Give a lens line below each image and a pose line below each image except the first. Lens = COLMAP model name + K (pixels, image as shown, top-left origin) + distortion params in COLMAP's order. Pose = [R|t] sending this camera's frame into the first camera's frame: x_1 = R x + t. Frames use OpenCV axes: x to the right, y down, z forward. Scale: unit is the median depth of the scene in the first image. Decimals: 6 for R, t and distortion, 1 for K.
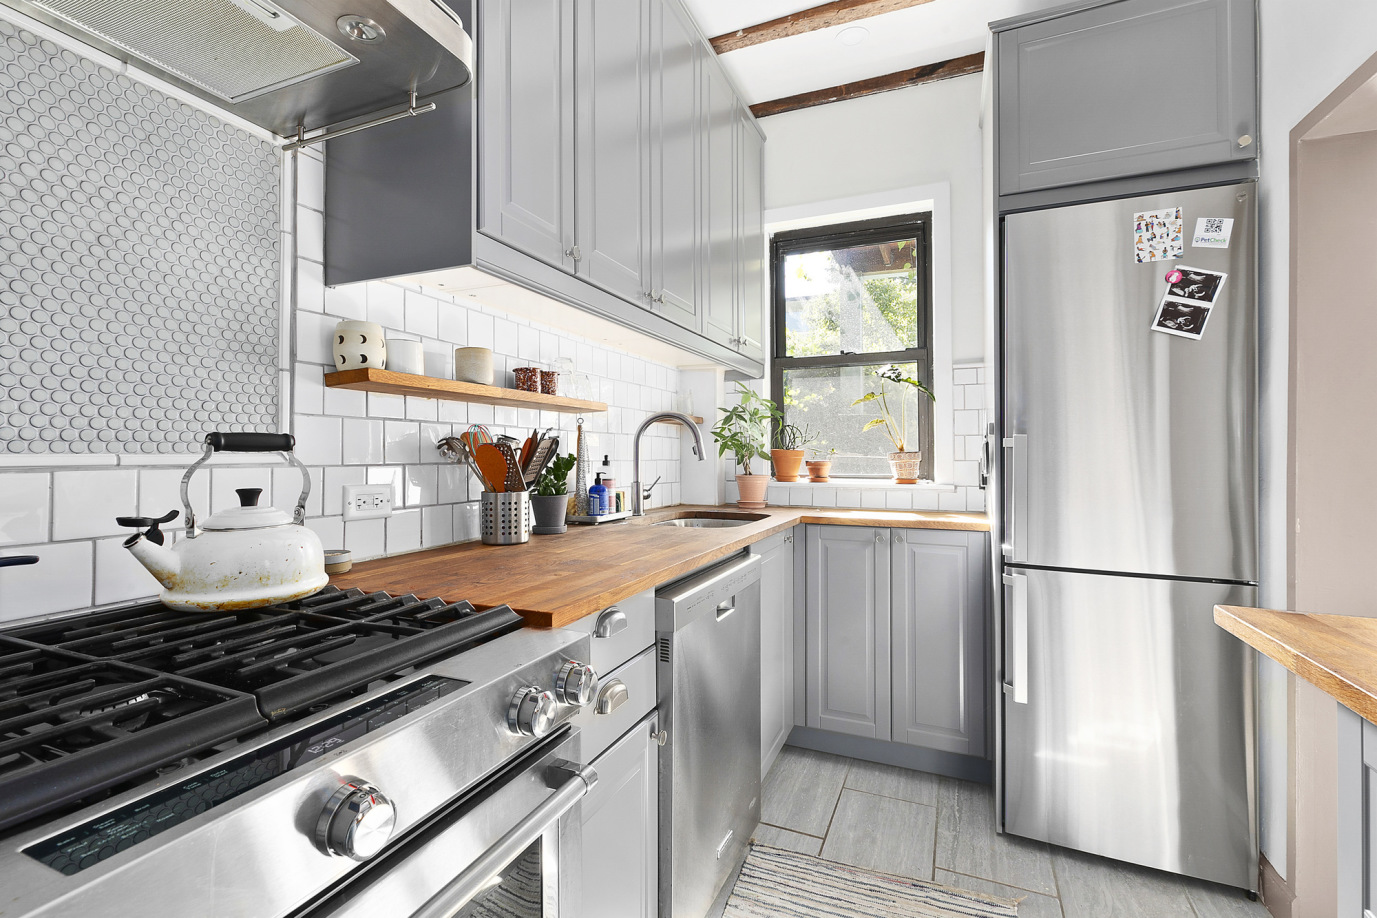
lens RADIAL K [[620.3, 0, 687.5], [0, 620.3, 450.1], [0, 0, 1]] dist [0.000604, 0.001343]
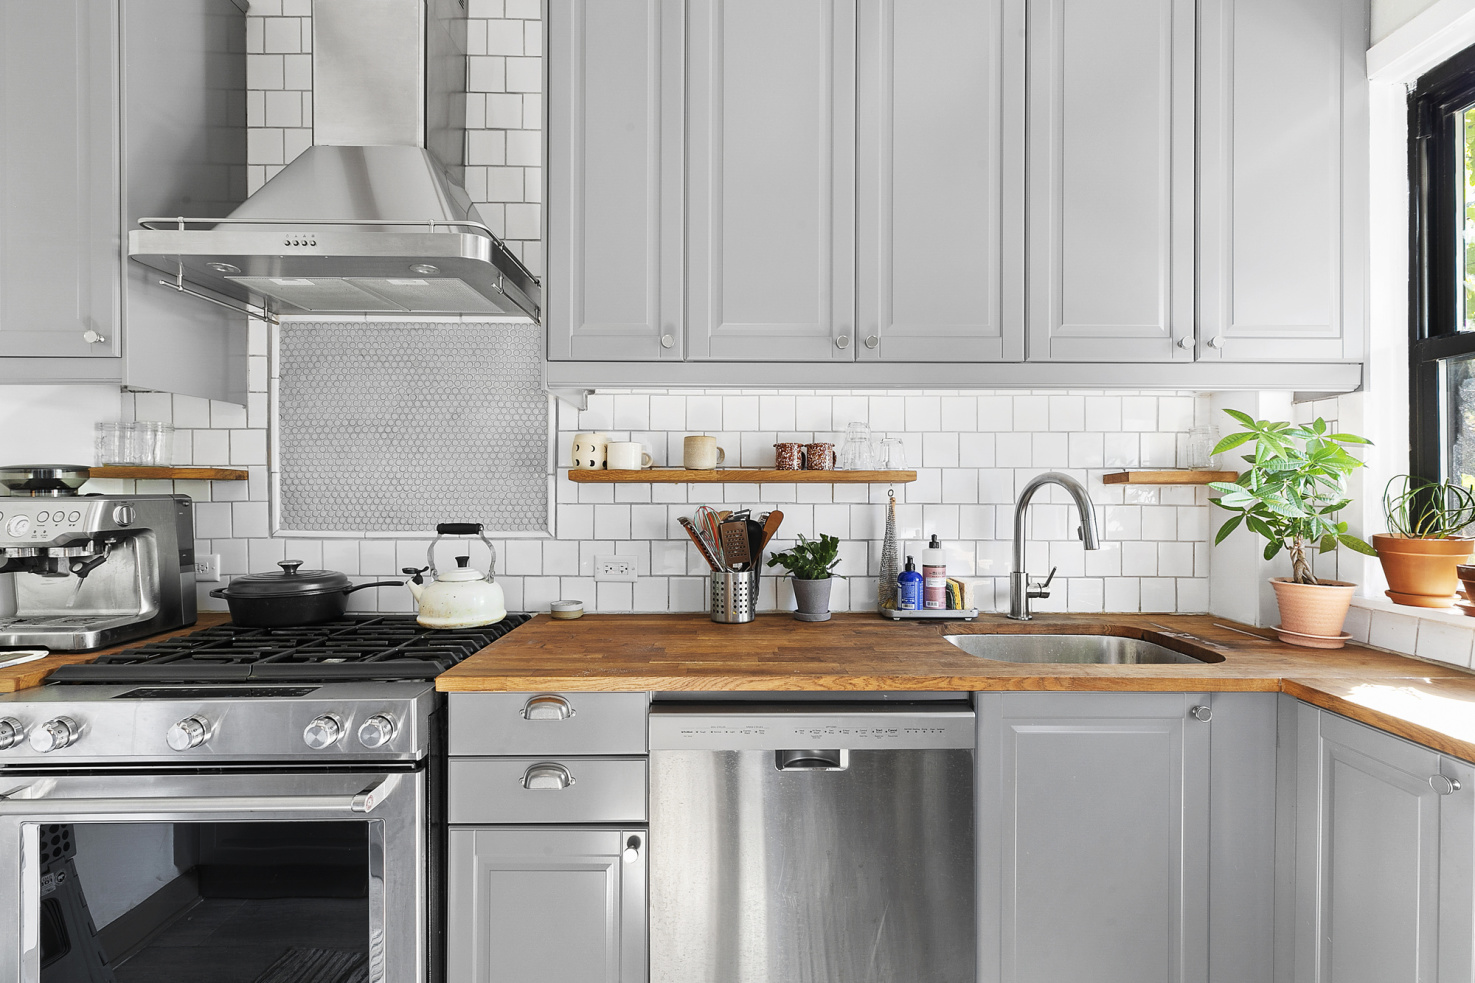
lens RADIAL K [[664.4, 0, 740.5], [0, 664.4, 496.9], [0, 0, 1]] dist [0.000604, 0.001343]
pose [[0.406517, 0.012174, -0.913562, 0.962689], [0.004390, 0.999874, 0.015277, -0.096297], [0.913633, -0.010221, 0.406412, 0.760313]]
